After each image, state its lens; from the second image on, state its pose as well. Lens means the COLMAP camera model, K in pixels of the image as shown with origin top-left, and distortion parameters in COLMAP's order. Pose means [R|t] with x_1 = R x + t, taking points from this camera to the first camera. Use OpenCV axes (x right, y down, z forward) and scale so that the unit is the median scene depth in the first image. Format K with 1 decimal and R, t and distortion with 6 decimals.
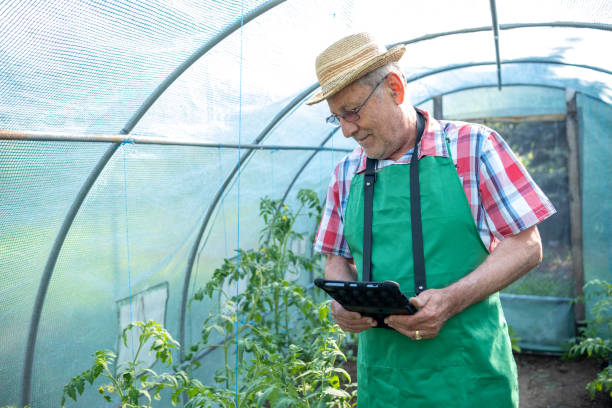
lens RADIAL K [[609.6, 0, 307.9], [0, 609.6, 194.3], [0, 0, 1]] dist [-0.040402, 0.000000]
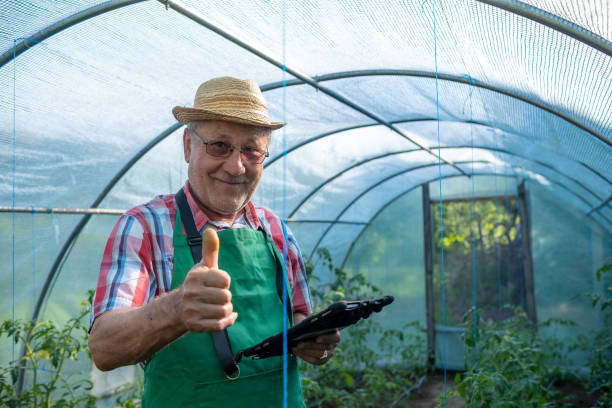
lens RADIAL K [[609.6, 0, 305.7], [0, 609.6, 204.6], [0, 0, 1]] dist [-0.040402, 0.000000]
pose [[0.996821, -0.009169, -0.079148, 0.078395], [0.000538, 0.994108, -0.108391, 0.050115], [0.079675, 0.108004, 0.990953, -0.539472]]
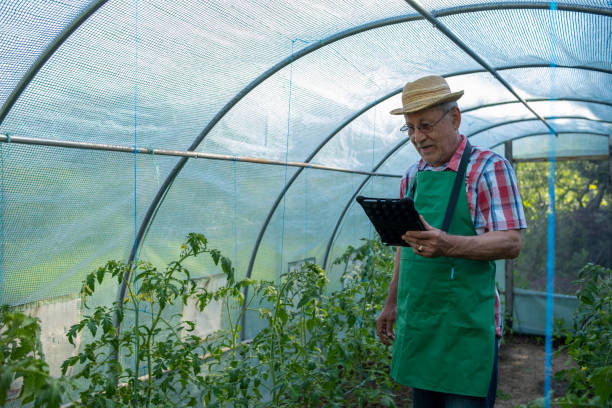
lens RADIAL K [[609.6, 0, 311.6], [0, 609.6, 208.9], [0, 0, 1]] dist [-0.040402, 0.000000]
pose [[0.986434, 0.021977, -0.162683, 0.014882], [-0.028614, 0.998846, -0.038567, 0.069037], [0.161648, 0.042699, 0.985924, -0.511296]]
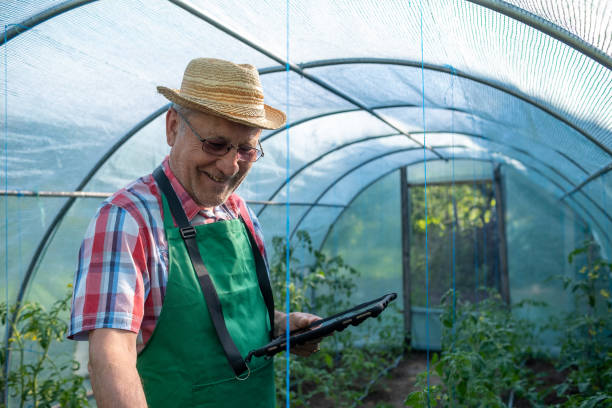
lens RADIAL K [[609.6, 0, 304.9], [0, 609.6, 203.8], [0, 0, 1]] dist [-0.040402, 0.000000]
pose [[0.999108, -0.001690, -0.042186, 0.070362], [-0.001665, 0.996844, -0.079363, 0.047733], [0.042187, 0.079363, 0.995953, -0.557291]]
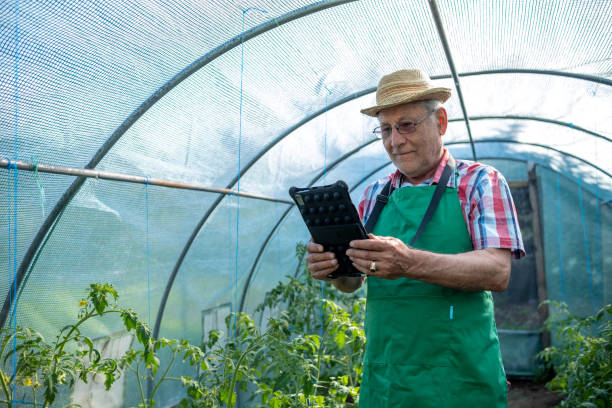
lens RADIAL K [[609.6, 0, 307.5], [0, 609.6, 203.6], [0, 0, 1]] dist [-0.040402, 0.000000]
pose [[0.999796, -0.002651, 0.020003, -0.078418], [0.004798, 0.994136, -0.108031, 0.063862], [-0.019600, 0.108105, 0.993946, -0.325858]]
